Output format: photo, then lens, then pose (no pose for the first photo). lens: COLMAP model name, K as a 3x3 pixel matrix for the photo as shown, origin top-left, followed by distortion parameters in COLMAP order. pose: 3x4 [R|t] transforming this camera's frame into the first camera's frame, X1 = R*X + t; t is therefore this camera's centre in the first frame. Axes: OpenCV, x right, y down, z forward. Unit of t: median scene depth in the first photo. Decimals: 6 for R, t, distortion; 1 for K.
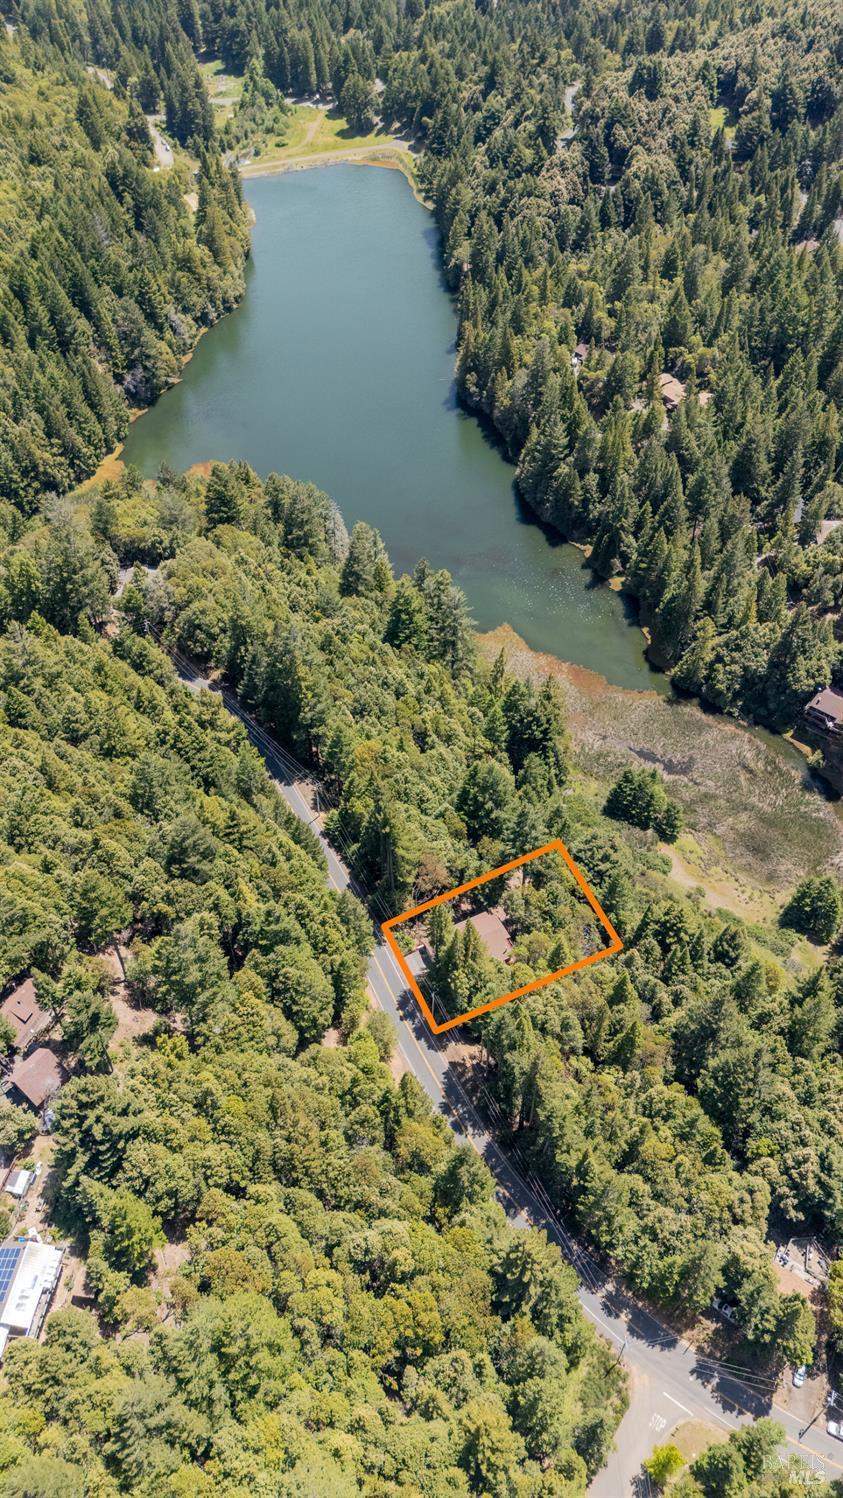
lens RADIAL K [[1091.9, 0, 421.5], [0, 1091.9, 749.0], [0, 0, 1]] dist [0.051295, -0.048952]
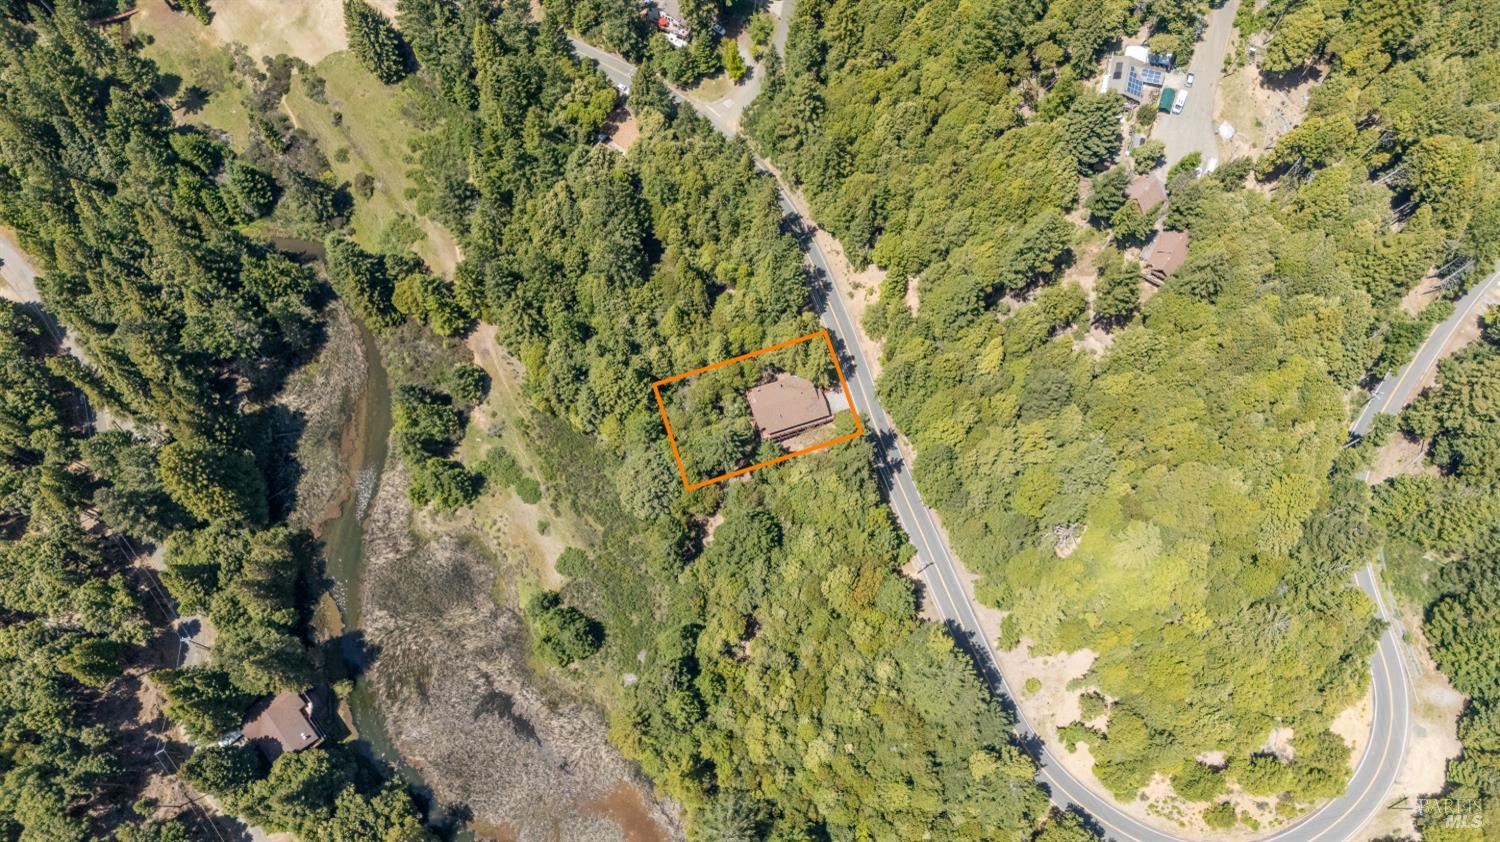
lens RADIAL K [[1093.4, 0, 750.0], [0, 1093.4, 421.0], [0, 0, 1]] dist [0.051295, -0.048952]
pose [[-0.989930, -0.121473, 0.072679, -0.001029], [0.119058, -0.436752, 0.891668, -0.622834], [-0.076571, 0.891343, 0.446817, 0.378505]]
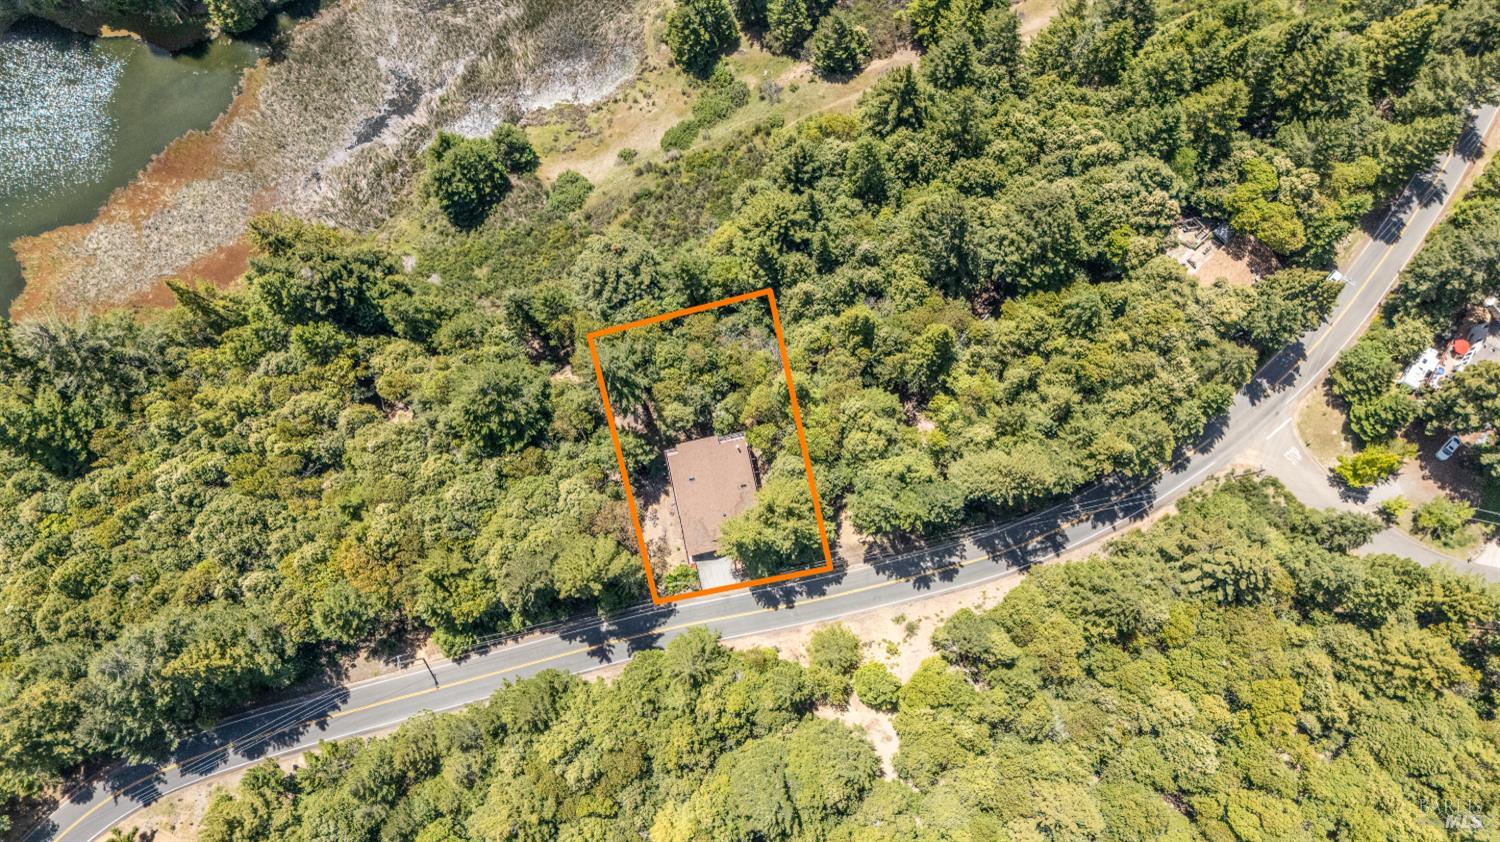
lens RADIAL K [[1093.4, 0, 750.0], [0, 1093.4, 421.0], [0, 0, 1]] dist [0.051295, -0.048952]
pose [[0.234432, -0.961523, 0.143232, -0.006321], [0.712520, 0.270183, 0.647546, -0.211801], [-0.661330, -0.049749, 0.748444, 0.327205]]
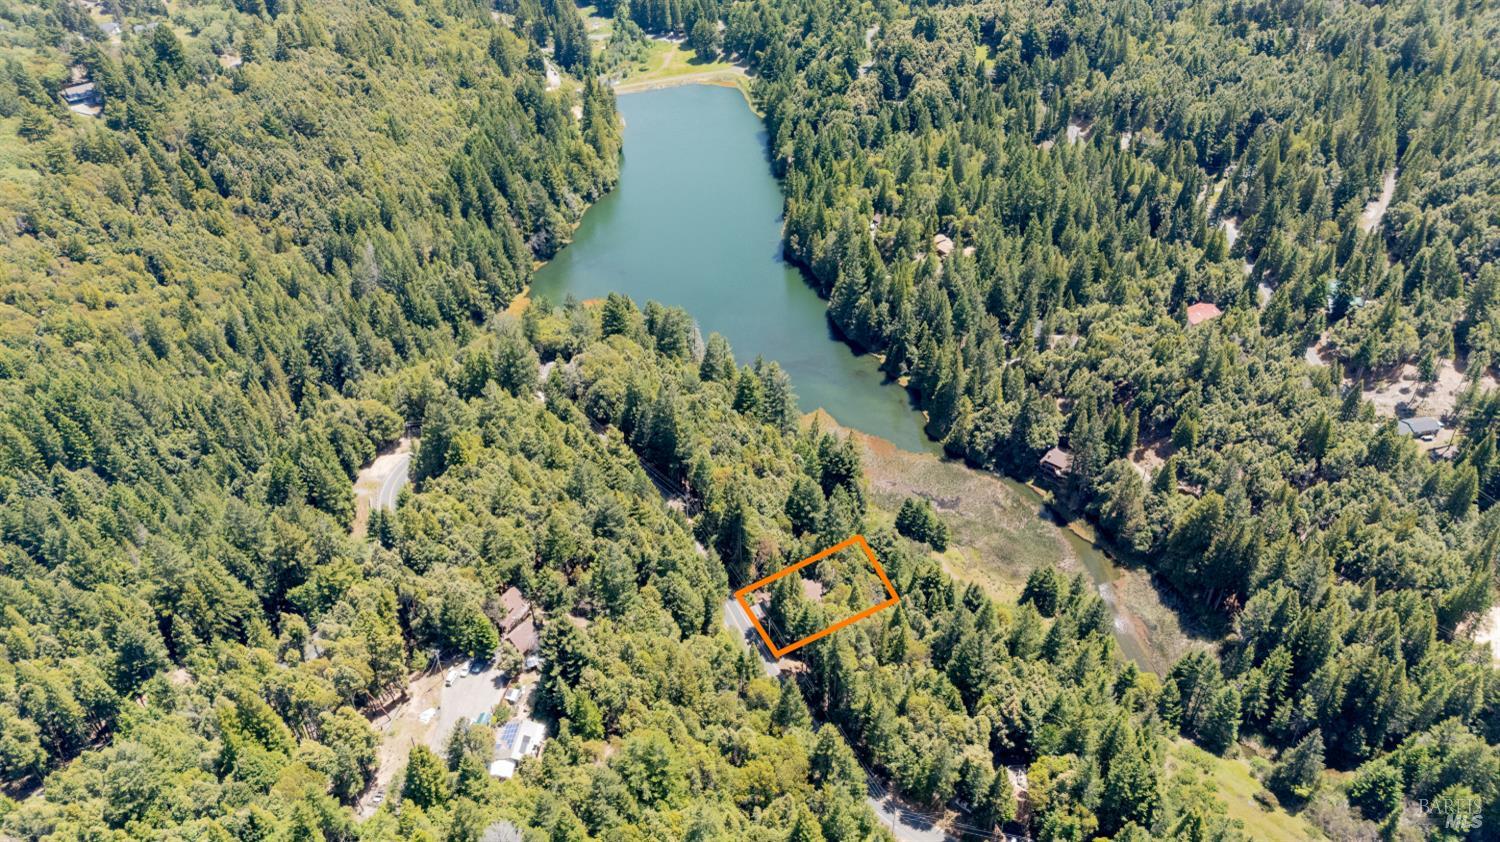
lens RADIAL K [[1093.4, 0, 750.0], [0, 1093.4, 421.0], [0, 0, 1]] dist [0.051295, -0.048952]
pose [[1.000000, -0.000686, -0.000381, -0.010382], [0.000607, 0.983835, -0.179077, 0.153599], [0.000498, 0.179076, 0.983835, -0.343742]]
